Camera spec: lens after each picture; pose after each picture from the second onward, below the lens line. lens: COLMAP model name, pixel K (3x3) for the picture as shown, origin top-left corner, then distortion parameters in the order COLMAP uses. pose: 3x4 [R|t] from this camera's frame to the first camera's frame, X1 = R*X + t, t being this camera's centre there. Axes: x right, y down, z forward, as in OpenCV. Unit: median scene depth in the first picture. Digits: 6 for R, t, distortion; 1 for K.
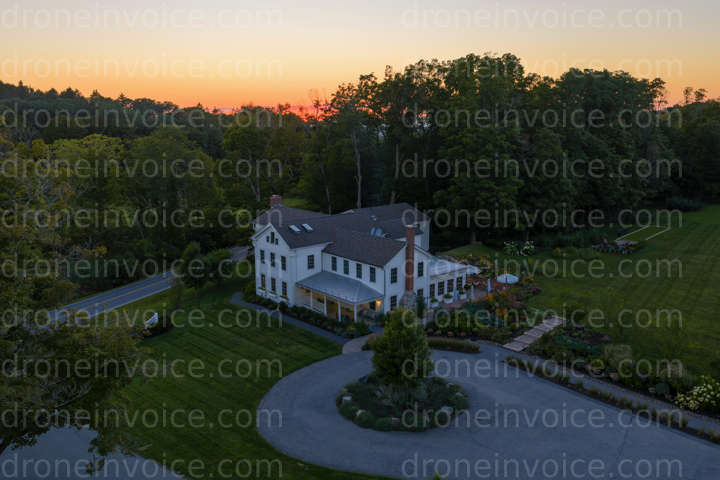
lens RADIAL K [[598.9, 0, 361.1], [0, 598.9, 240.9], [0, 0, 1]] dist [0.016426, -0.028869]
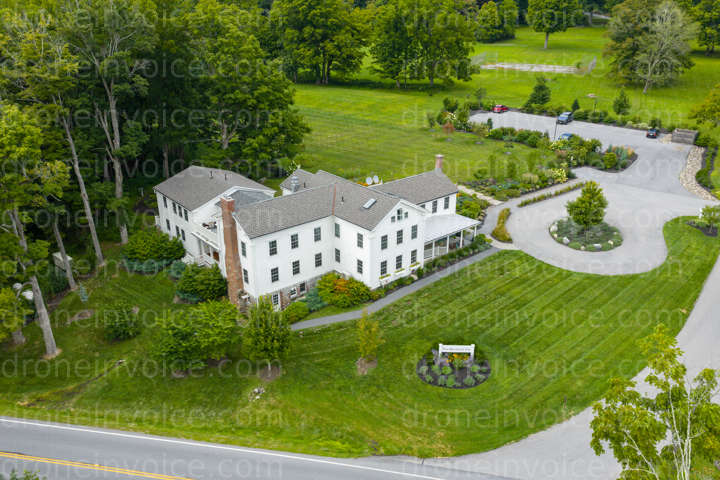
lens RADIAL K [[598.9, 0, 361.6], [0, 598.9, 239.7], [0, 0, 1]] dist [0.016426, -0.028869]
pose [[0.003717, -0.384503, 0.923116, -1.044365], [0.202377, 0.904310, 0.375855, -0.338839], [-0.979301, 0.185421, 0.081176, 1.013778]]
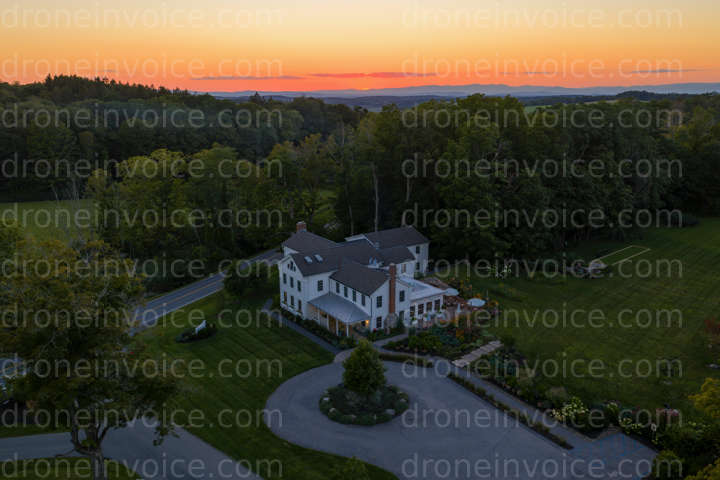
lens RADIAL K [[598.9, 0, 361.9], [0, 598.9, 240.1], [0, 0, 1]] dist [0.016426, -0.028869]
pose [[0.995165, 0.025459, -0.094863, 0.128743], [-0.020683, 0.998485, 0.050993, -0.133463], [0.096018, -0.048785, 0.994183, -0.281533]]
